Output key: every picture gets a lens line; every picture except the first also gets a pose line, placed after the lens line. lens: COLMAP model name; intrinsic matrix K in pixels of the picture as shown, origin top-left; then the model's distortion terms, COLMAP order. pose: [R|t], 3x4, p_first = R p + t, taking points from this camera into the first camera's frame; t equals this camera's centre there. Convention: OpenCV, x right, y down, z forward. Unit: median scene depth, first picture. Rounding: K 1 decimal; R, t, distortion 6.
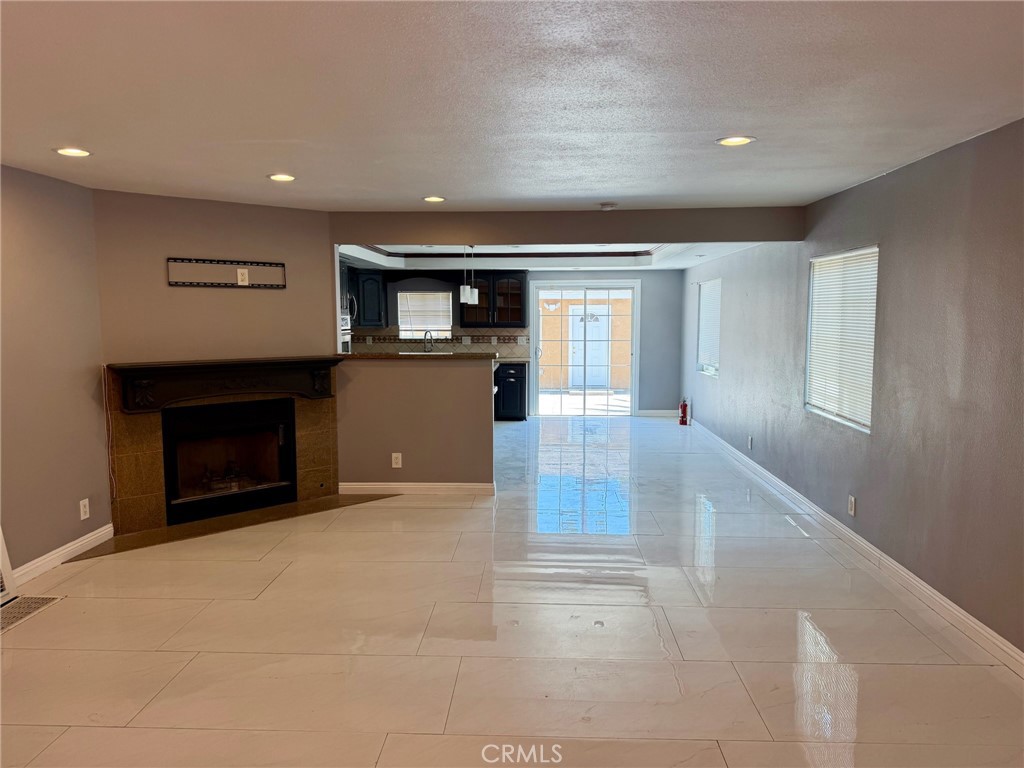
lens RADIAL K [[714.3, 0, 512.0], [0, 714.3, 384.0], [0, 0, 1]] dist [0.125113, -0.225506]
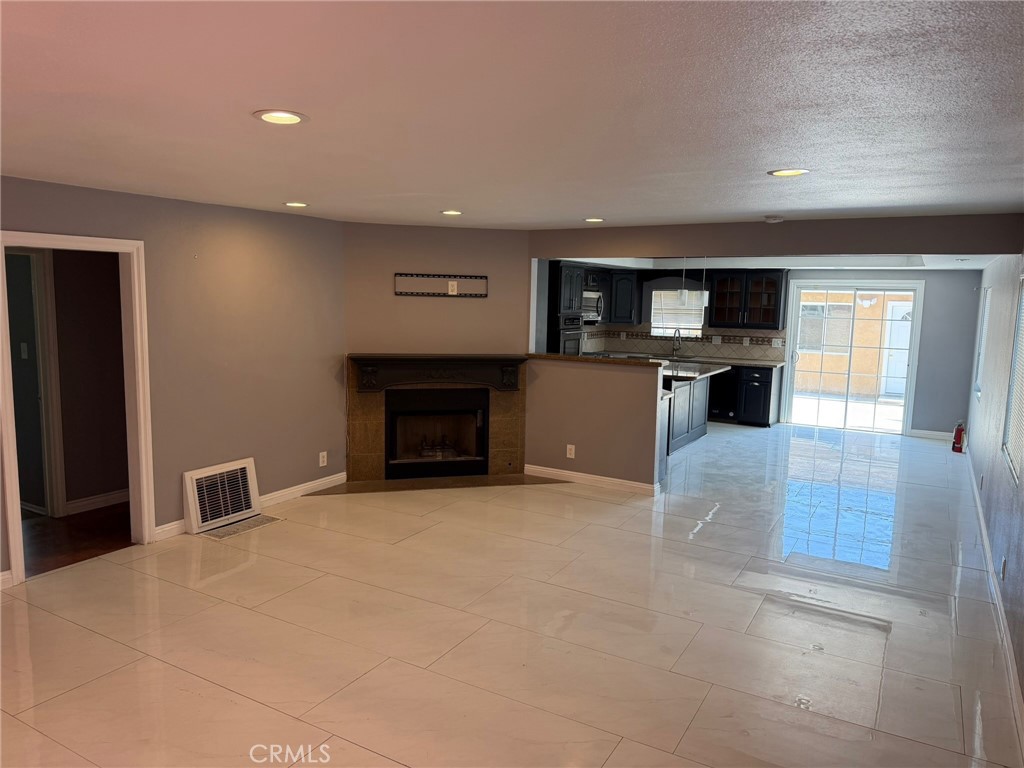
lens RADIAL K [[714.3, 0, 512.0], [0, 714.3, 384.0], [0, 0, 1]] dist [0.125113, -0.225506]
pose [[0.880172, 0.079009, -0.468033, 0.280726], [-0.067749, 0.996865, 0.040875, -0.038617], [0.469795, -0.004268, 0.882765, -0.026742]]
